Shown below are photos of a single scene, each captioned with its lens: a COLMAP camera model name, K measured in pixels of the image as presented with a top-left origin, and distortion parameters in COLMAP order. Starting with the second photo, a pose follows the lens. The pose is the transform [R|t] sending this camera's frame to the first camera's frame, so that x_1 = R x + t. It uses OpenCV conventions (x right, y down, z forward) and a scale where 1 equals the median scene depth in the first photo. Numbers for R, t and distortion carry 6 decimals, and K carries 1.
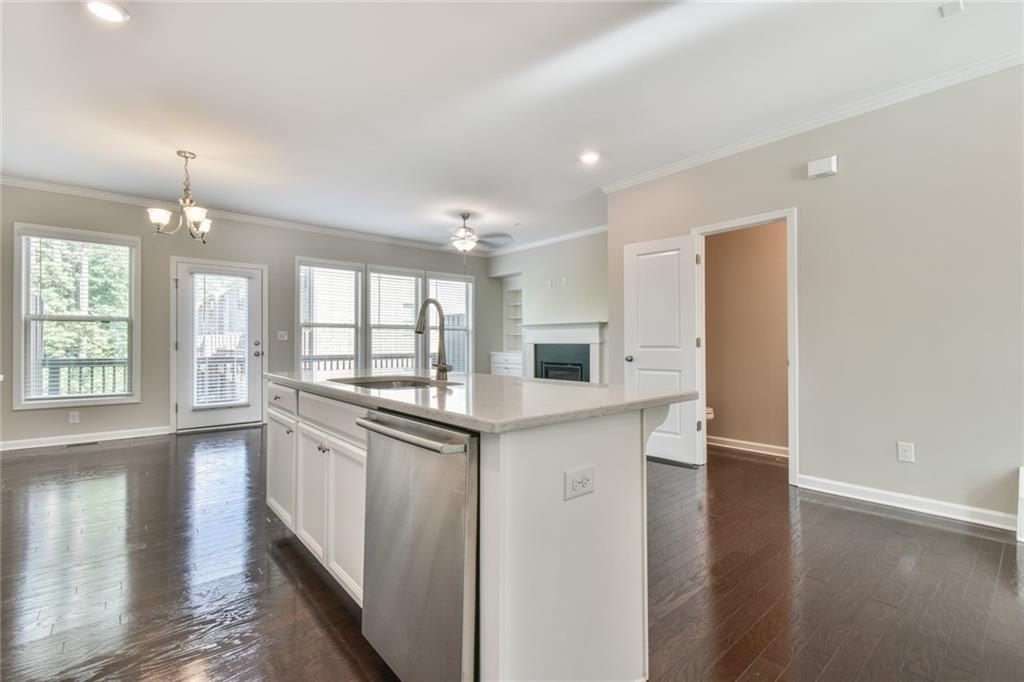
lens RADIAL K [[453.3, 0, 511.0], [0, 453.3, 339.6], [0, 0, 1]] dist [-0.000085, -0.000912]
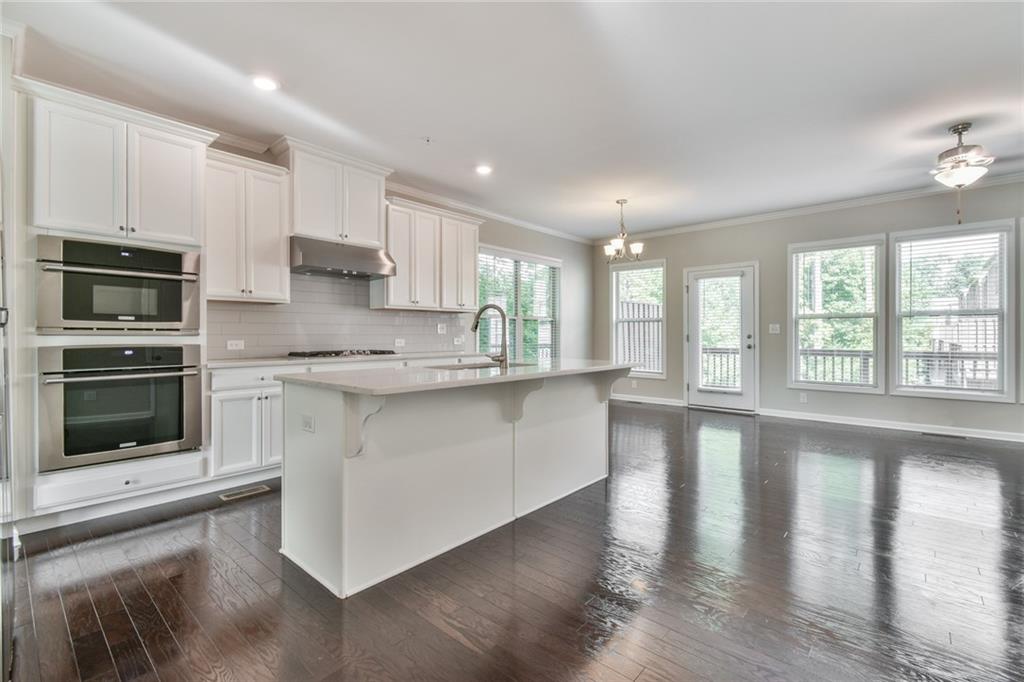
lens RADIAL K [[453.3, 0, 513.0], [0, 453.3, 336.7], [0, 0, 1]] dist [-0.000085, -0.000912]
pose [[0.127586, 0.004384, -0.991818, 0.428109], [0.006725, 0.999963, 0.005285, -0.000520], [0.991805, -0.007344, 0.127552, 0.331349]]
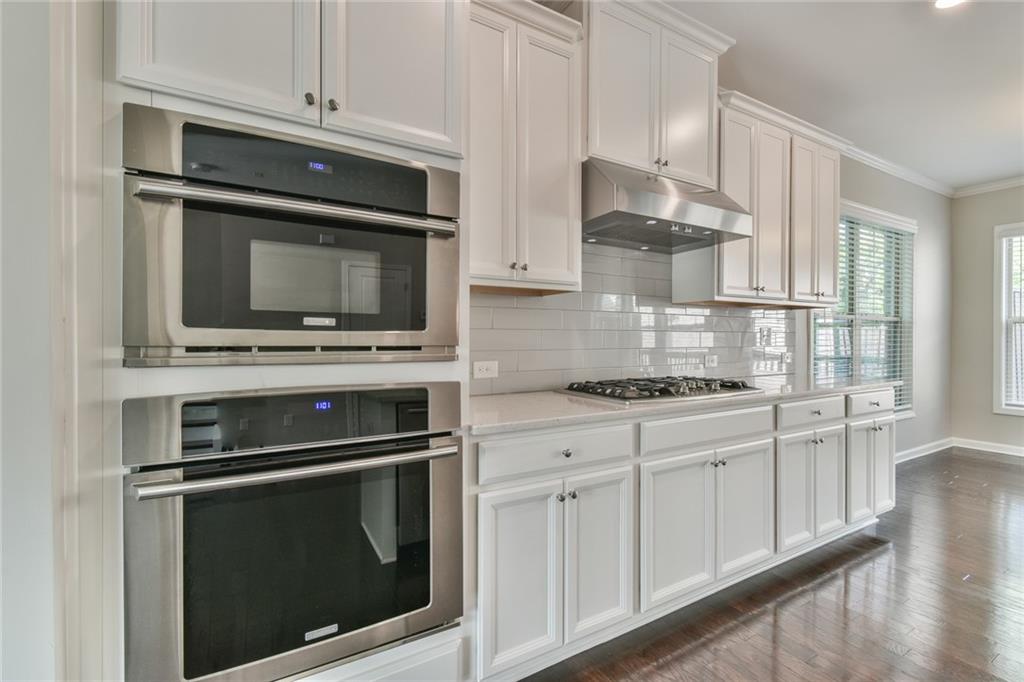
lens RADIAL K [[453.3, 0, 510.5], [0, 453.3, 340.5], [0, 0, 1]] dist [-0.000085, -0.000912]
pose [[-0.189440, 0.006785, -0.981869, 0.076379], [0.004496, 0.999972, 0.006043, -0.013289], [0.981882, -0.003270, -0.189465, 0.104835]]
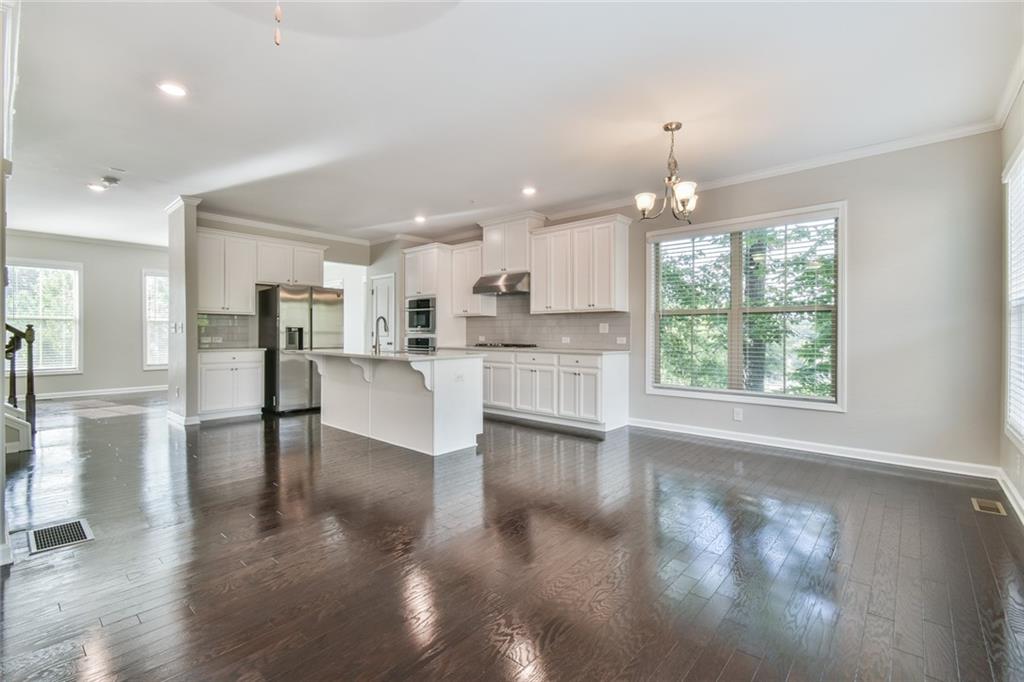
lens RADIAL K [[453.3, 0, 508.1], [0, 453.3, 333.2], [0, 0, 1]] dist [-0.000085, -0.000912]
pose [[-0.992364, -0.000328, -0.123345, -0.193283], [0.000002, 0.999996, -0.002675, 0.000712], [0.123345, -0.002655, -0.992360, 1.260106]]
